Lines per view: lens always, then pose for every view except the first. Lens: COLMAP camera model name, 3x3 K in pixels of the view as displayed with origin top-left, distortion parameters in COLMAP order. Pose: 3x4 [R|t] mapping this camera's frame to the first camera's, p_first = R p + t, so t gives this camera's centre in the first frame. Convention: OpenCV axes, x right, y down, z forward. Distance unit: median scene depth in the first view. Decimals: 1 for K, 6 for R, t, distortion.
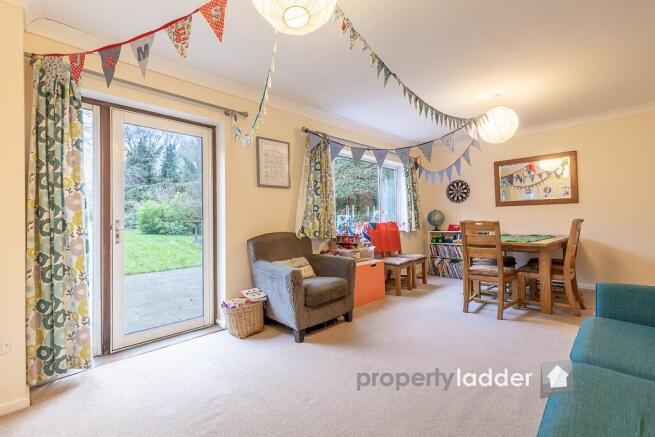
lens RADIAL K [[299.0, 0, 329.2], [0, 299.0, 218.9], [0, 0, 1]] dist [0.001303, -0.000008]
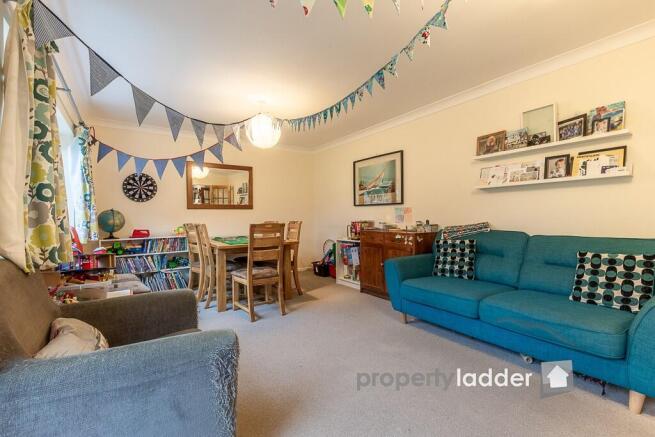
lens RADIAL K [[299.0, 0, 330.3], [0, 299.0, 217.9], [0, 0, 1]] dist [0.001303, -0.000008]
pose [[0.182274, 0.017654, 0.983089, -0.259899], [0.008075, 0.999778, -0.019451, 0.008135], [-0.983215, 0.011484, 0.182091, 0.370177]]
